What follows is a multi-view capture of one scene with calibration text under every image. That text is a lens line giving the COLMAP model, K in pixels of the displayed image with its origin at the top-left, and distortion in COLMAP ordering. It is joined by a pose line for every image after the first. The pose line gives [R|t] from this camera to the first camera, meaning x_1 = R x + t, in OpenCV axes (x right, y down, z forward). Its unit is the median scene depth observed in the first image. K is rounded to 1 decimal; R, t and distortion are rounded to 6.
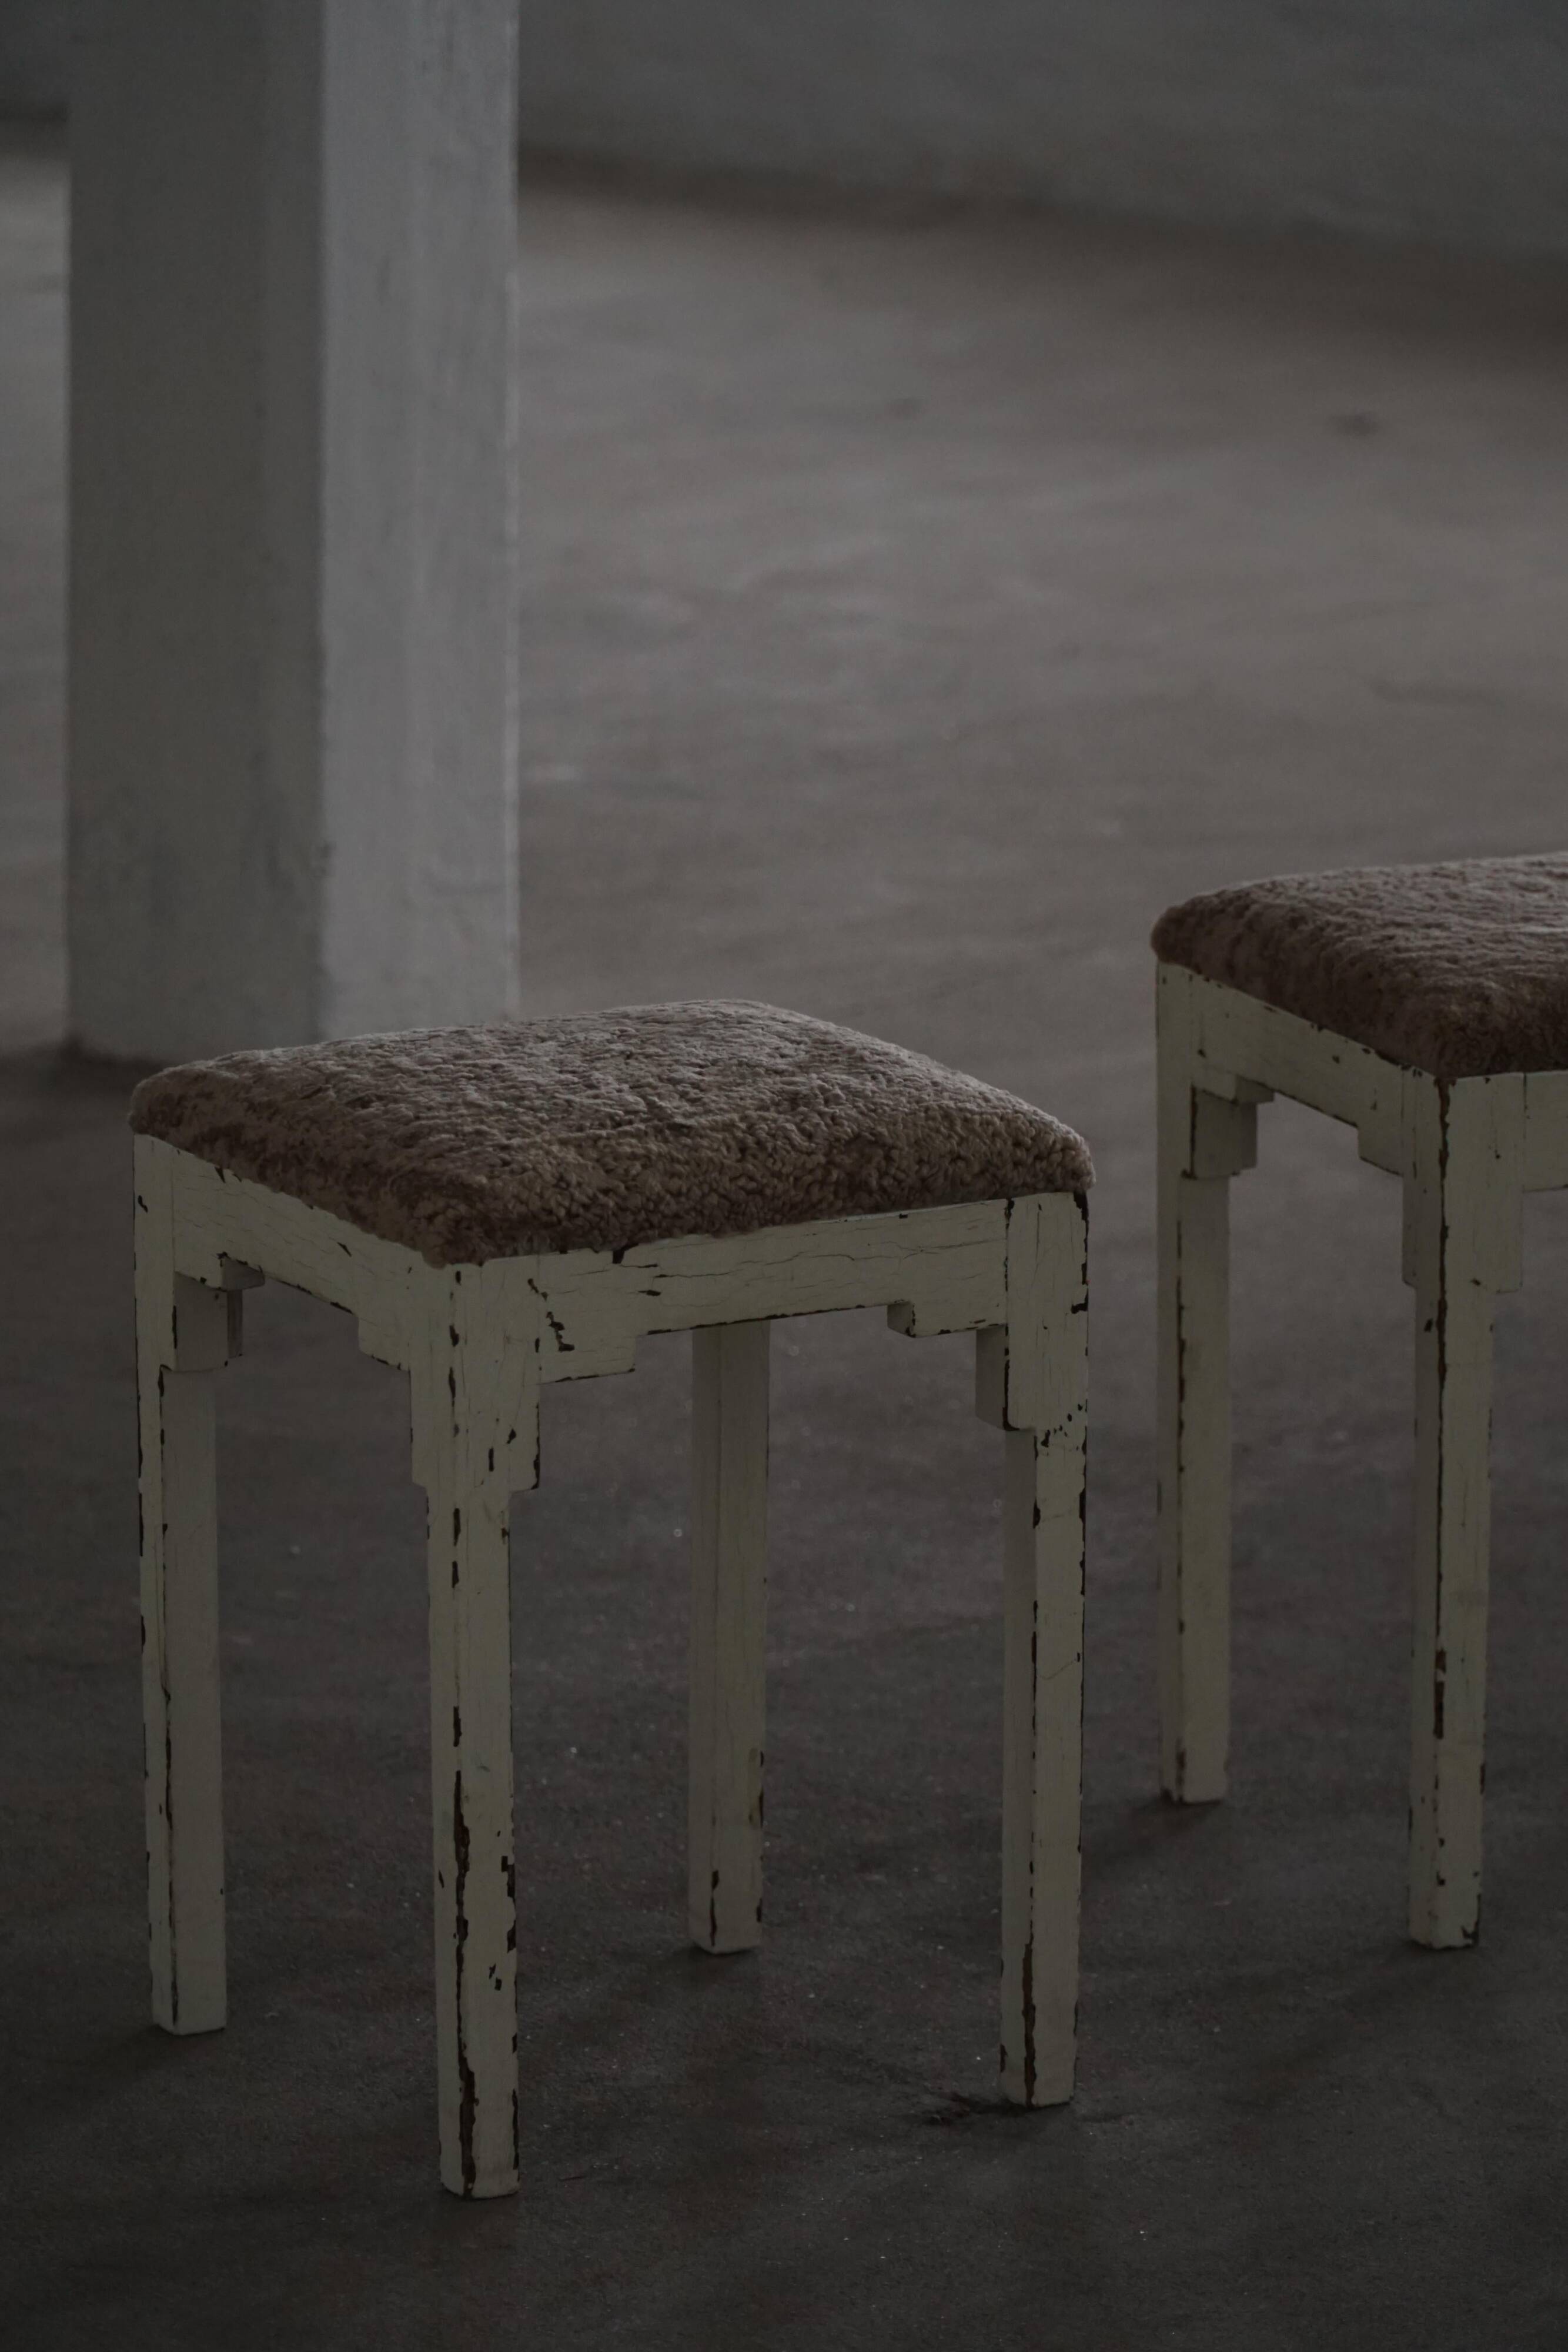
lens RADIAL K [[11164.9, 0, 784.0], [0, 11164.9, 1176.0], [0, 0, 1]] dist [-1.066510, 3.032797]
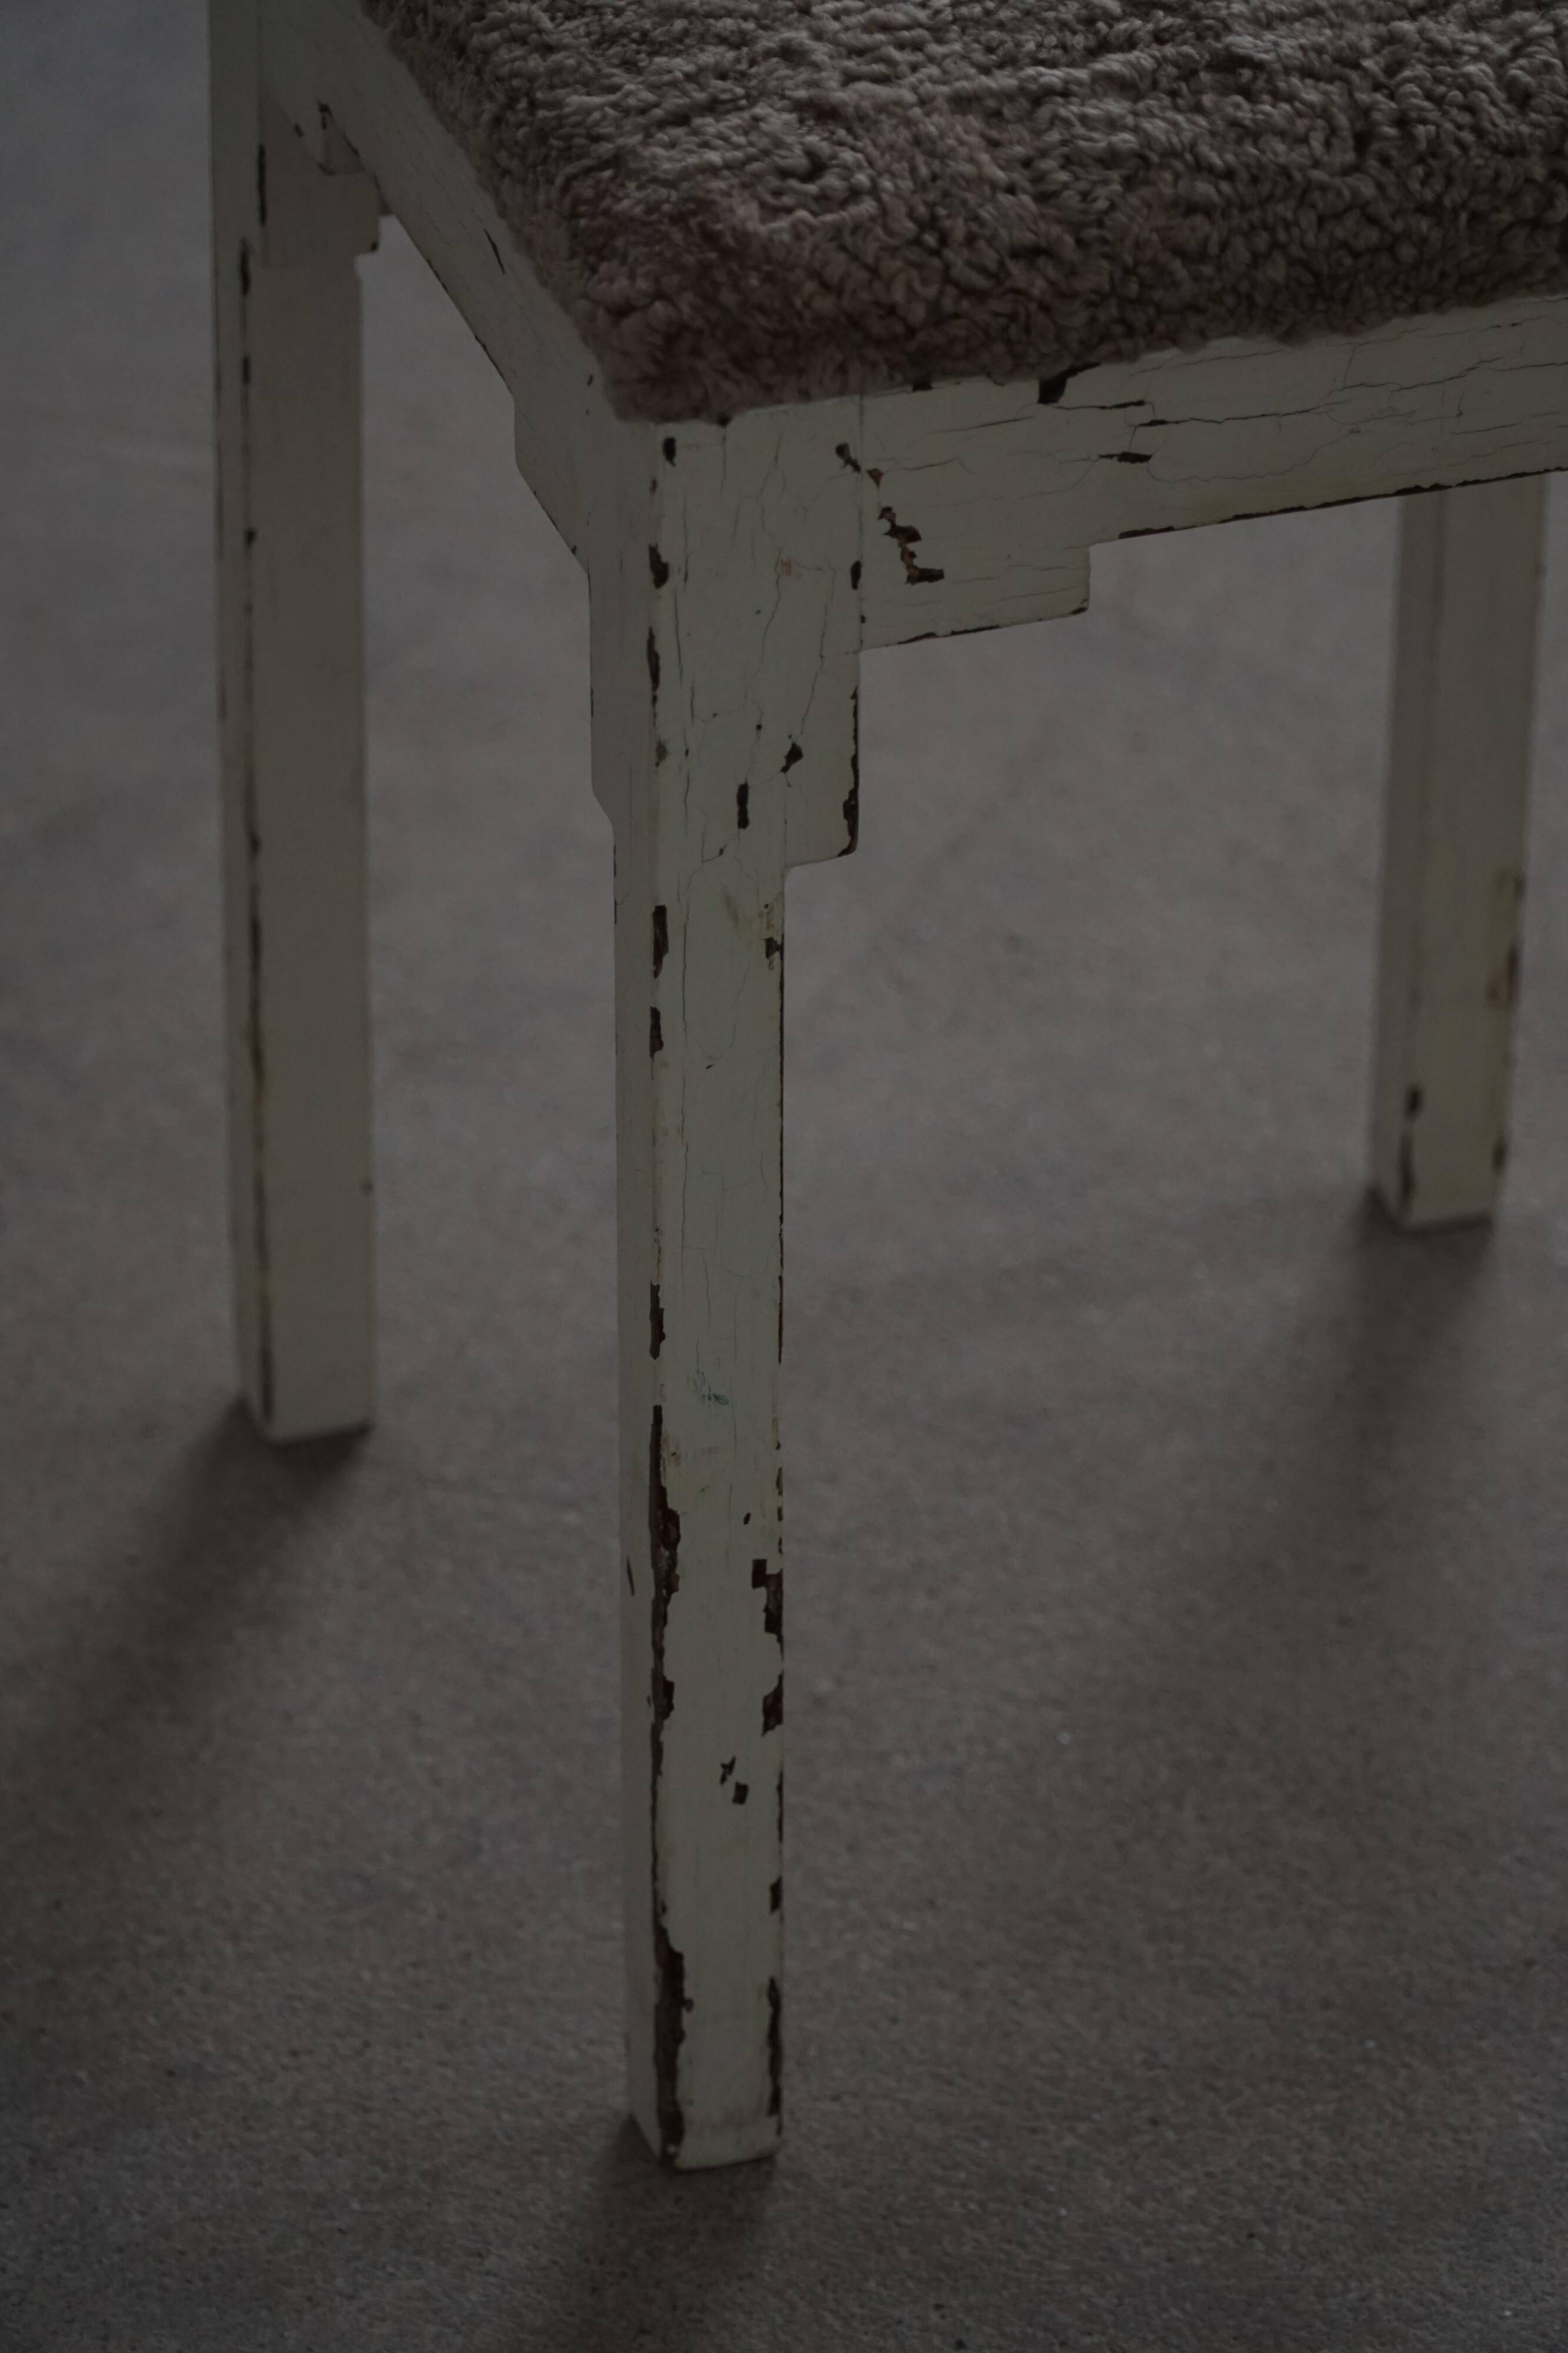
lens RADIAL K [[11169.4, 0, 784.0], [0, 11169.4, 1176.5], [0, 0, 1]] dist [-1.066510, 3.032797]
pose [[0.985910, 0.099327, -0.134591, 0.037643], [-0.050263, 0.943343, 0.327989, -0.108576], [0.159544, -0.316603, 0.935044, 0.572005]]
